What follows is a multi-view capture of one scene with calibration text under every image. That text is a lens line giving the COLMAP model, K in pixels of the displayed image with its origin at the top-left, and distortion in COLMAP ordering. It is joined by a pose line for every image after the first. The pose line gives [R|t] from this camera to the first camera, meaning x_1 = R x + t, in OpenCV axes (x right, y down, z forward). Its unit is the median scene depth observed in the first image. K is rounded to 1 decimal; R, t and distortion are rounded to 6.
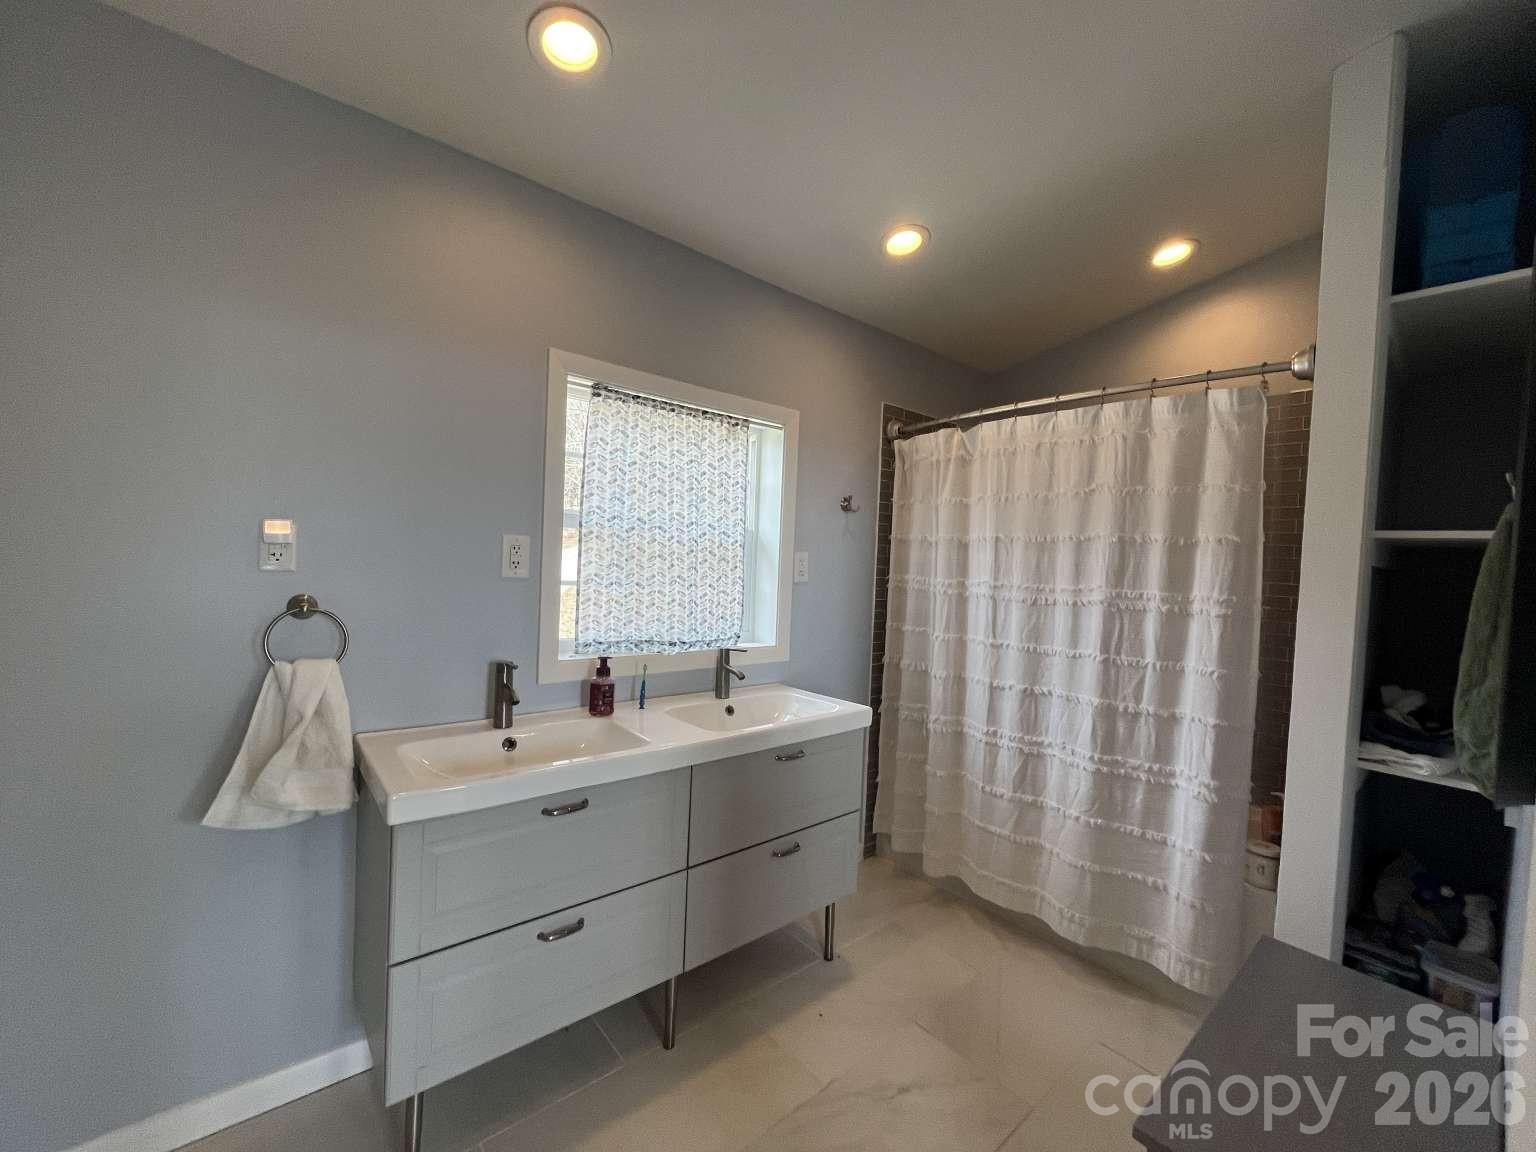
lens RADIAL K [[622.8, 0, 768.0], [0, 622.8, 576.0], [0, 0, 1]] dist [-0.000014, -0.000086]
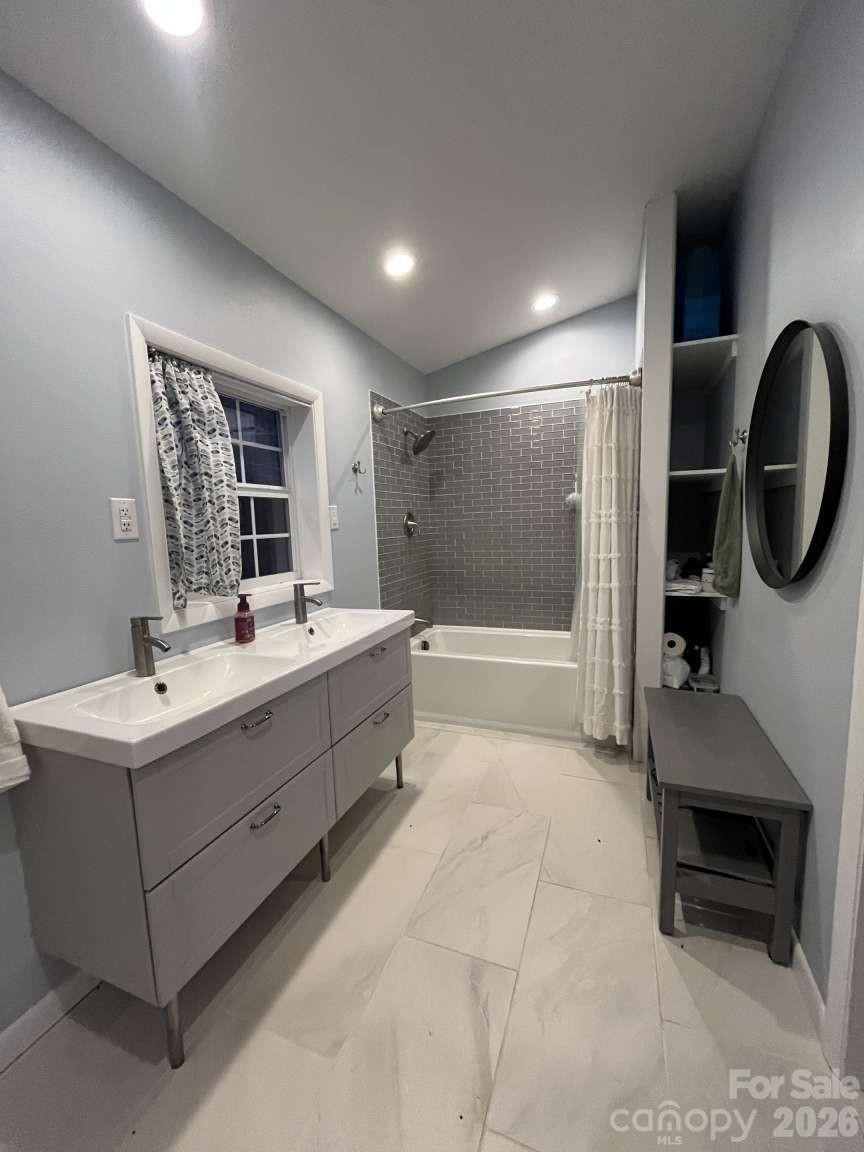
lens RADIAL K [[467.1, 0, 432.0], [0, 467.1, 576.0], [0, 0, 1]] dist [-0.000014, -0.000086]
pose [[0.877650, -0.126244, 0.462378, -0.345724], [0.081354, 0.989928, 0.115862, 0.016598], [-0.472348, -0.064070, 0.879081, 0.059431]]
